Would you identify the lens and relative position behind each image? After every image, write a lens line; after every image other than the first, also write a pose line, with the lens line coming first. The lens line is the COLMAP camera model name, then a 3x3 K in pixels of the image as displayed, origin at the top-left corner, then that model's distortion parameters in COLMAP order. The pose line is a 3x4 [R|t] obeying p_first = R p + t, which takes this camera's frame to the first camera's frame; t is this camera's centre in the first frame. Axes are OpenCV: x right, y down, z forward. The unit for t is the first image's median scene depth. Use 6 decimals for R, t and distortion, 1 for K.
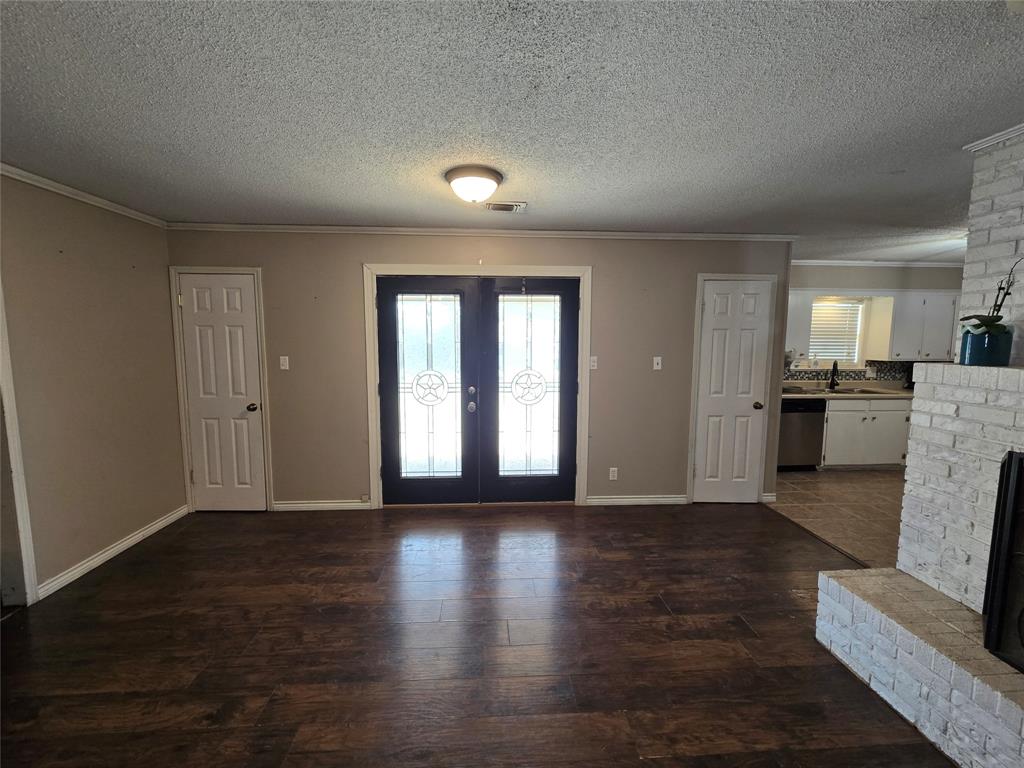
lens RADIAL K [[421.1, 0, 506.6], [0, 421.1, 380.7], [0, 0, 1]] dist [-0.001339, -0.000249]
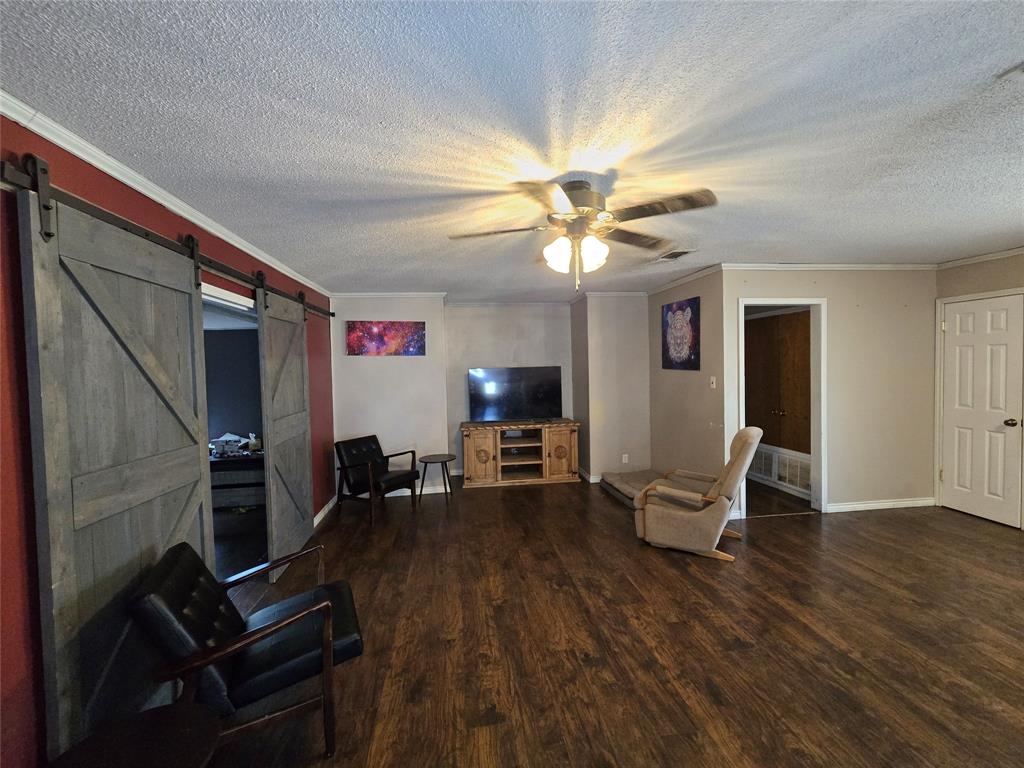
lens RADIAL K [[421.1, 0, 513.2], [0, 421.1, 381.5], [0, 0, 1]] dist [-0.001339, -0.000249]
pose [[0.078755, 0.025695, -0.996563, 1.149766], [-0.078574, 0.996718, 0.019489, 0.140648], [0.993793, 0.076769, 0.080516, -1.078706]]
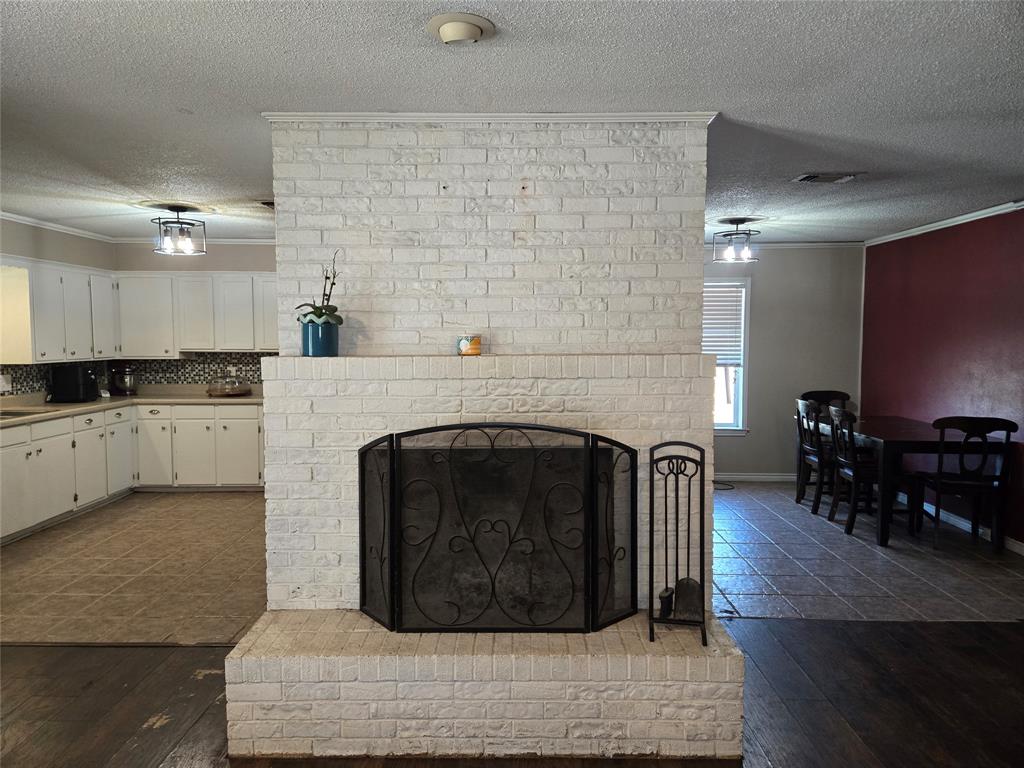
lens RADIAL K [[688.1, 0, 505.7], [0, 688.1, 377.2], [0, 0, 1]] dist [0.049113, -0.024376]
pose [[0.077235, -0.064924, 0.994897, -0.144974], [0.102087, 0.993148, 0.056885, -0.012788], [-0.991773, 0.097173, 0.083334, 0.164312]]
